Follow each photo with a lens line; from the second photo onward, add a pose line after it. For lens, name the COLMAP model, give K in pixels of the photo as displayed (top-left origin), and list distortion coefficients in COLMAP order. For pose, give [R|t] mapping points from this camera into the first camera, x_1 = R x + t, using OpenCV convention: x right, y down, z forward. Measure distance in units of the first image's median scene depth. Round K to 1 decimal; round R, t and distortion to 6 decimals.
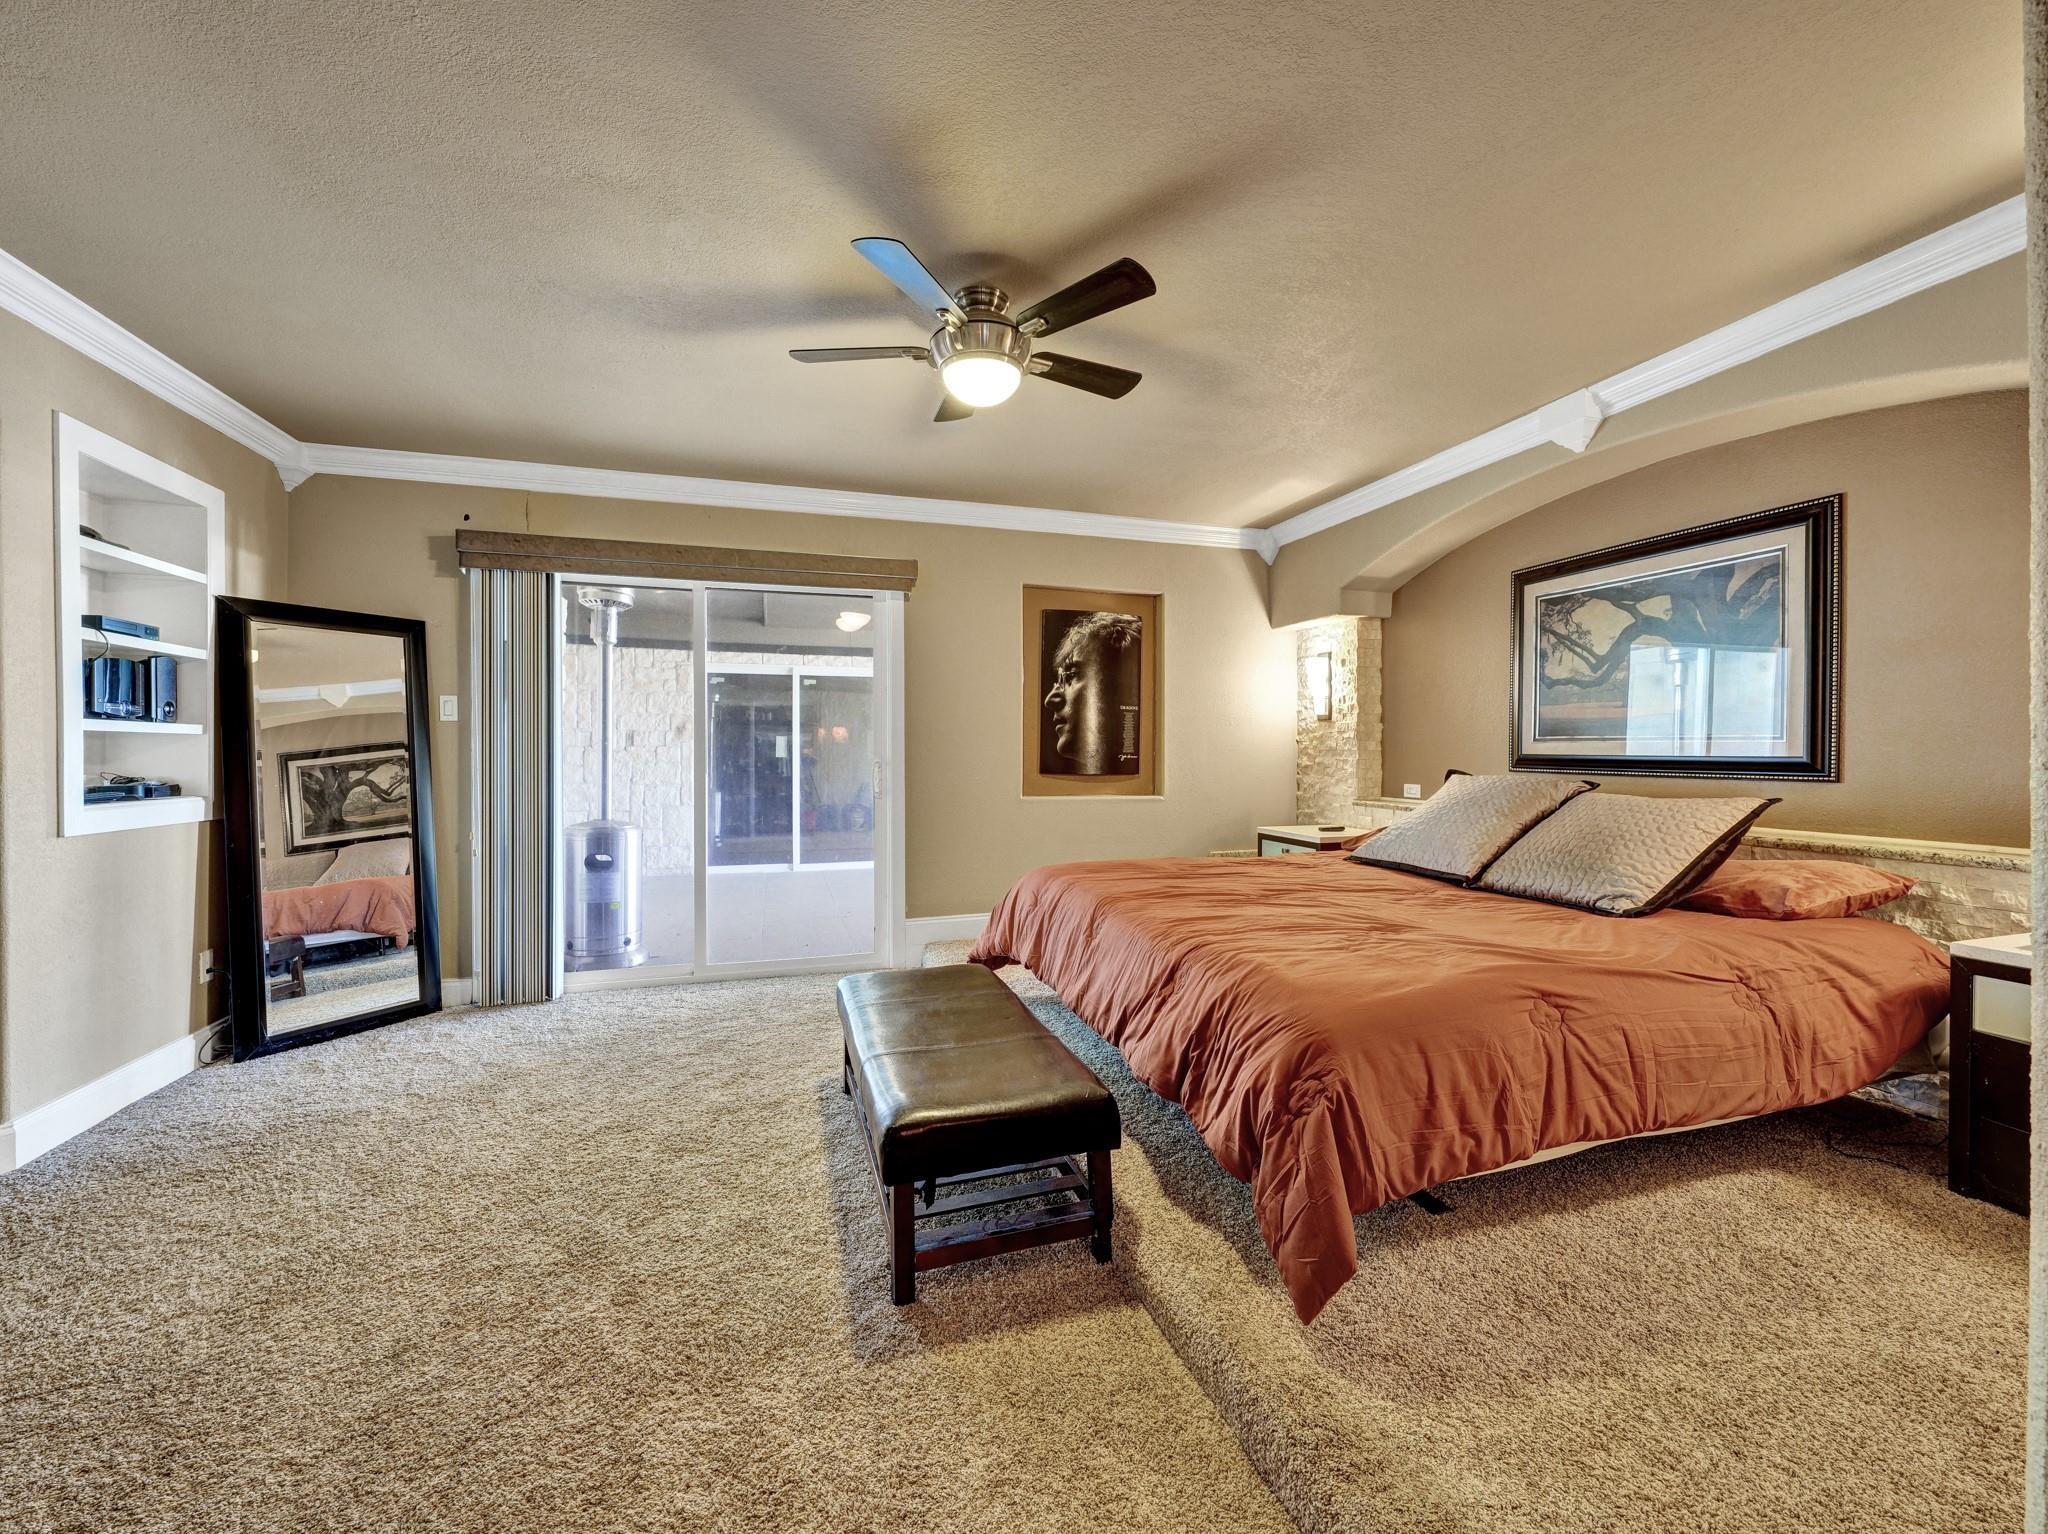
lens RADIAL K [[819.9, 0, 1027.6], [0, 819.9, 760.0], [0, 0, 1]] dist [0.001963, 0.000165]
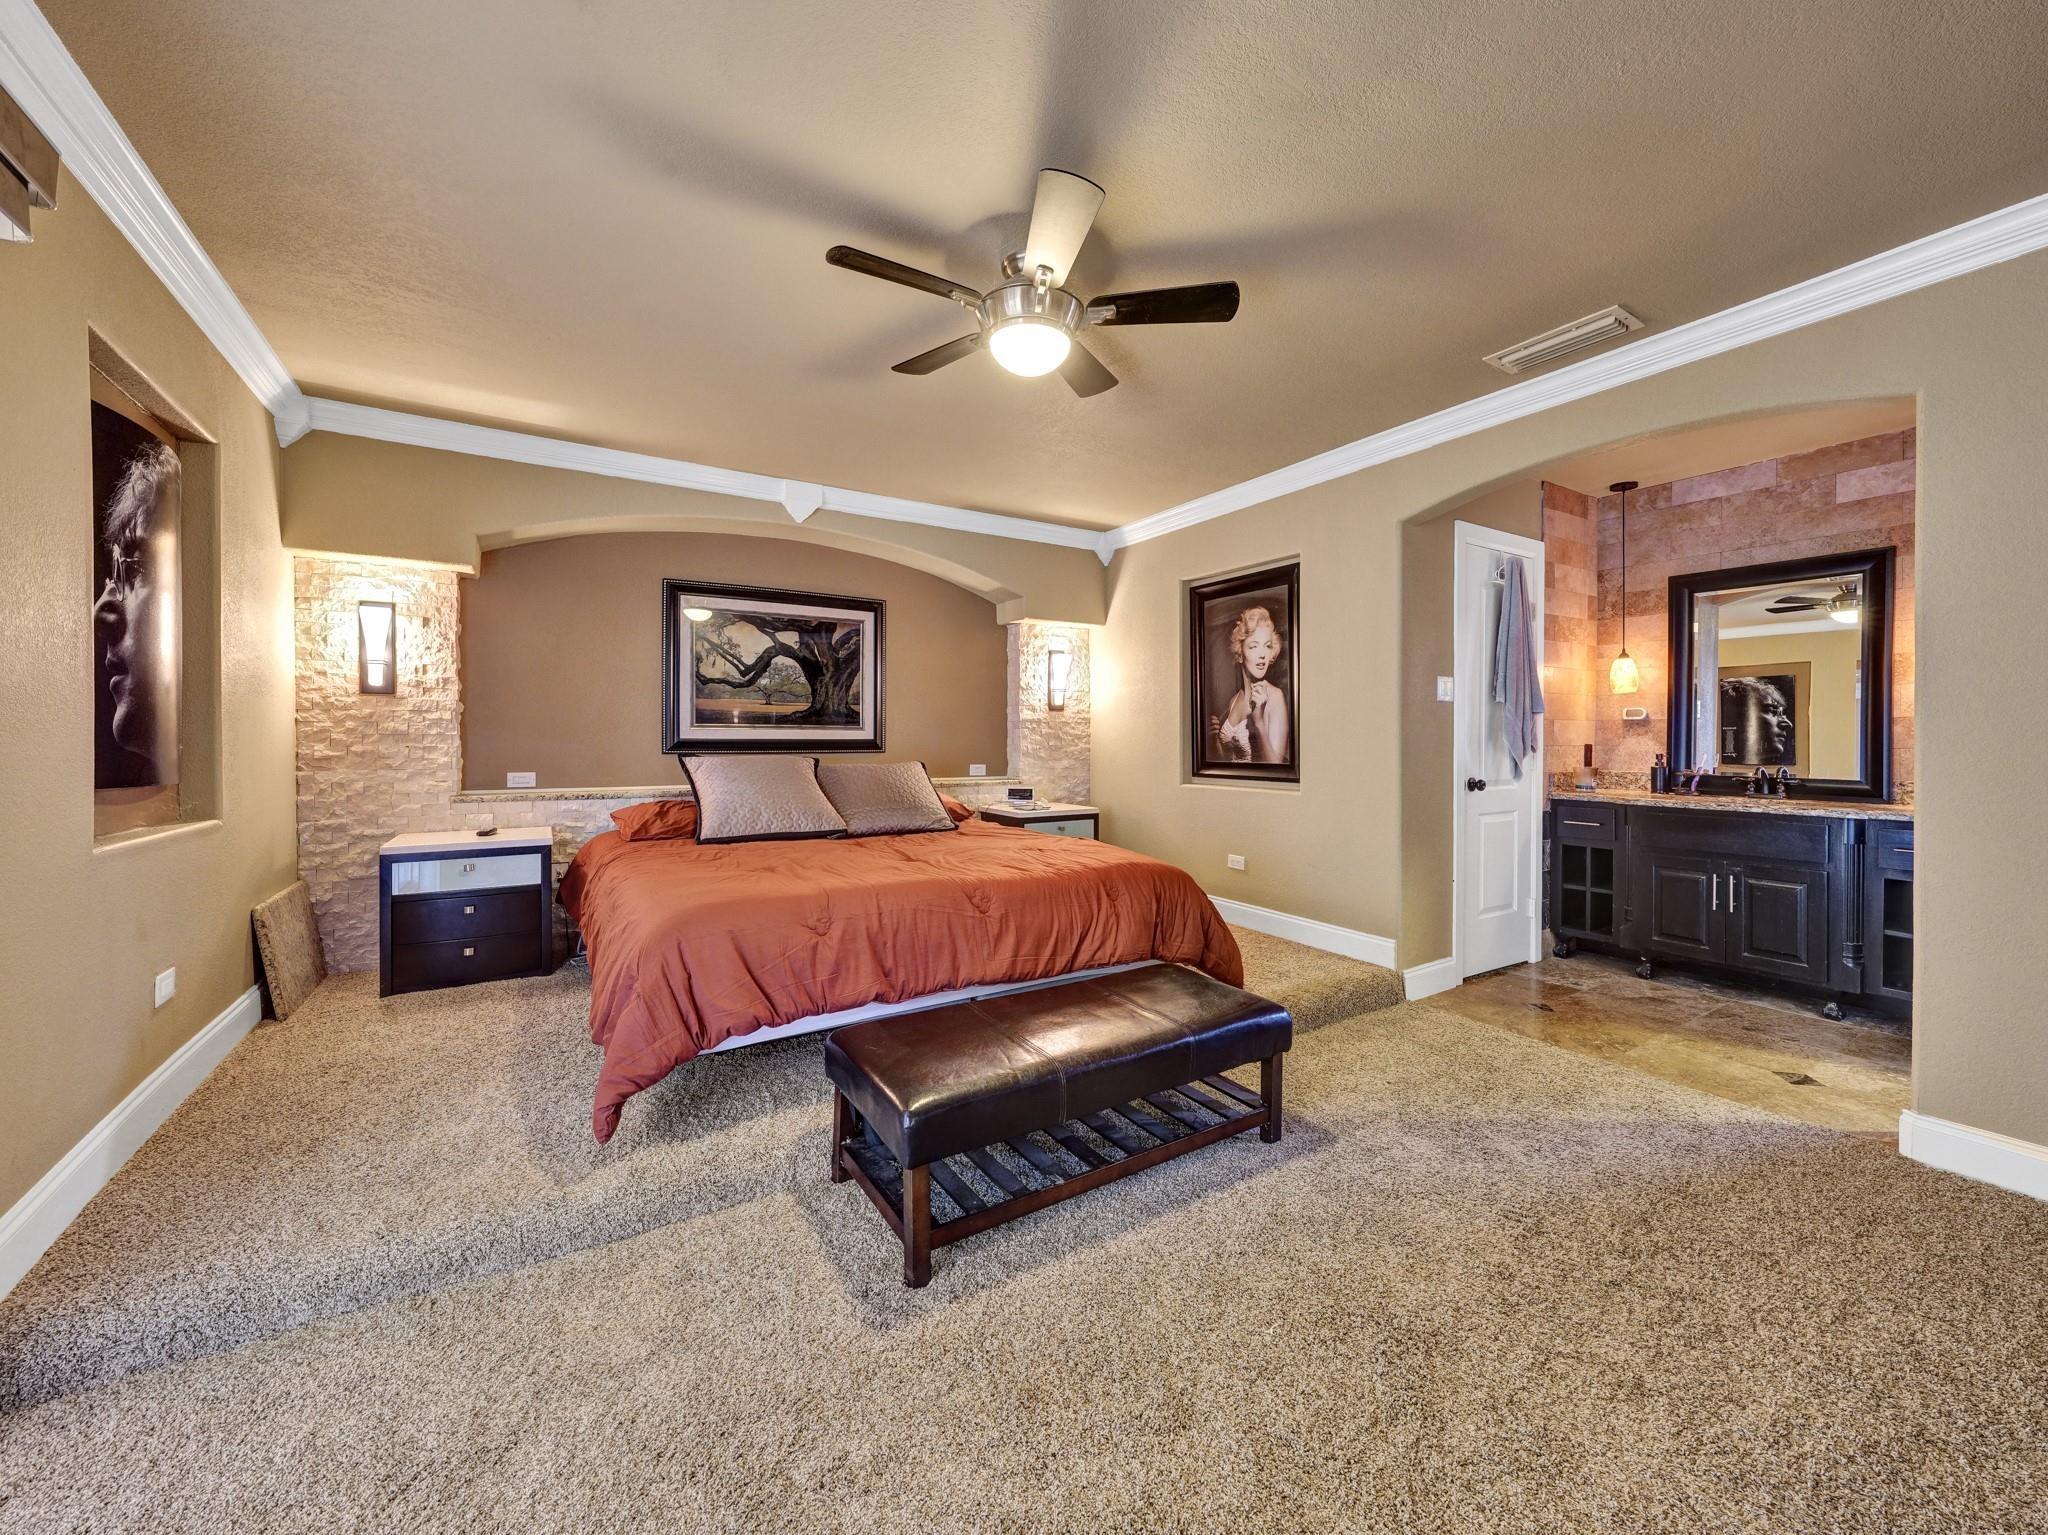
lens RADIAL K [[794.0, 0, 1025.8], [0, 794.0, 733.6], [0, 0, 1]] dist [-0.000919, -0.000043]
pose [[-0.239512, 0.001734, 0.970892, -0.497435], [0.009773, 0.999952, 0.000625, -0.008265], [-0.970844, 0.009638, -0.239517, 0.648926]]
